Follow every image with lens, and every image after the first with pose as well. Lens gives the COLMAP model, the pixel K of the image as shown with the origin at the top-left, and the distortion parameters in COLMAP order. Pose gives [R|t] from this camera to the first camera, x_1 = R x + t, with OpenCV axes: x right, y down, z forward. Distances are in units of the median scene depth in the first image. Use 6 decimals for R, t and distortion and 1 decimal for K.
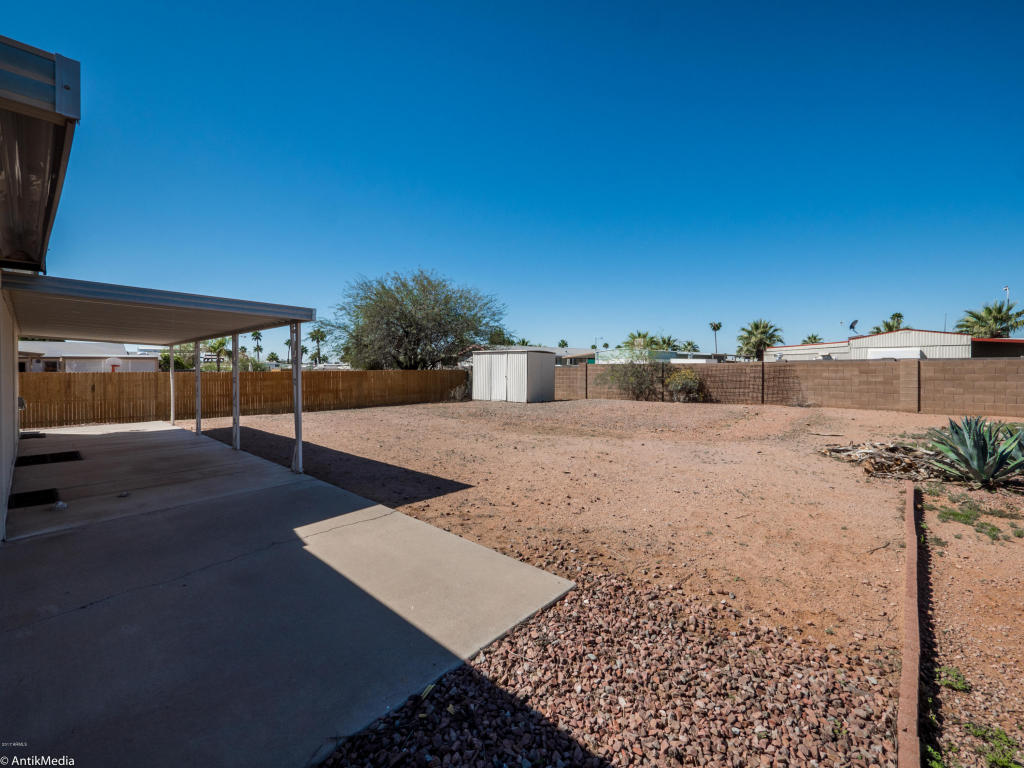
lens RADIAL K [[433.1, 0, 517.5], [0, 433.1, 375.8], [0, 0, 1]] dist [-0.006199, 0.000677]
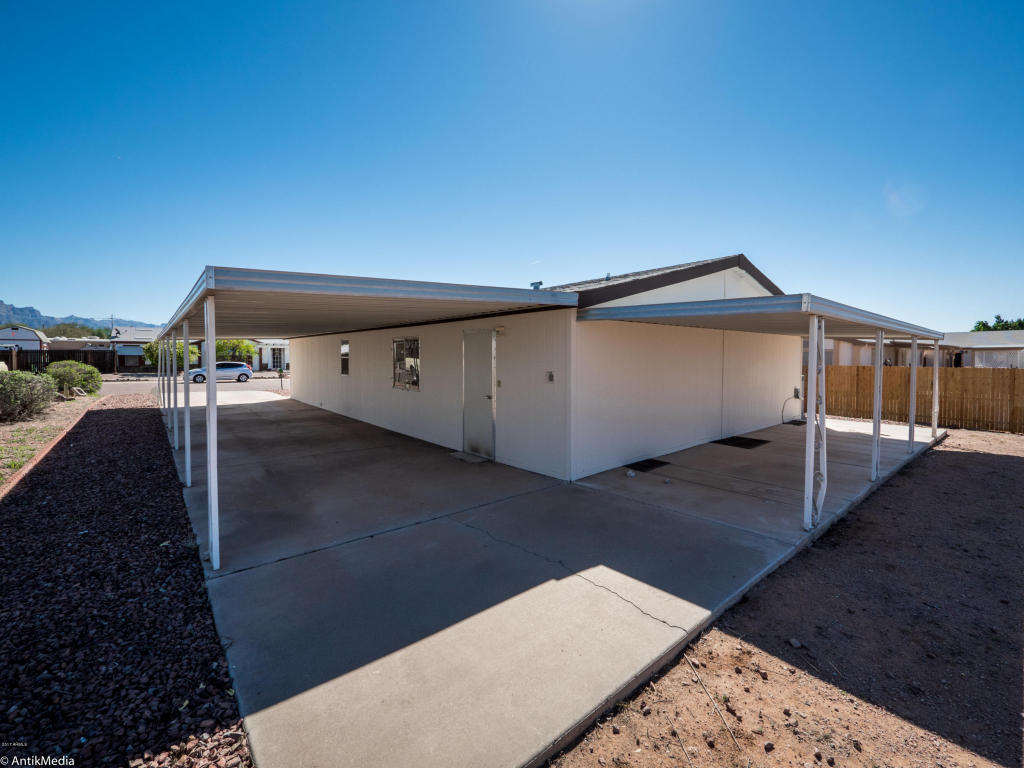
lens RADIAL K [[433.1, 0, 516.1], [0, 433.1, 374.4], [0, 0, 1]] dist [-0.006199, 0.000677]
pose [[-0.138909, 0.043197, -0.989363, 0.083169], [-0.020452, 0.998710, 0.046477, -0.017720], [0.990094, 0.026691, -0.137846, 0.205209]]
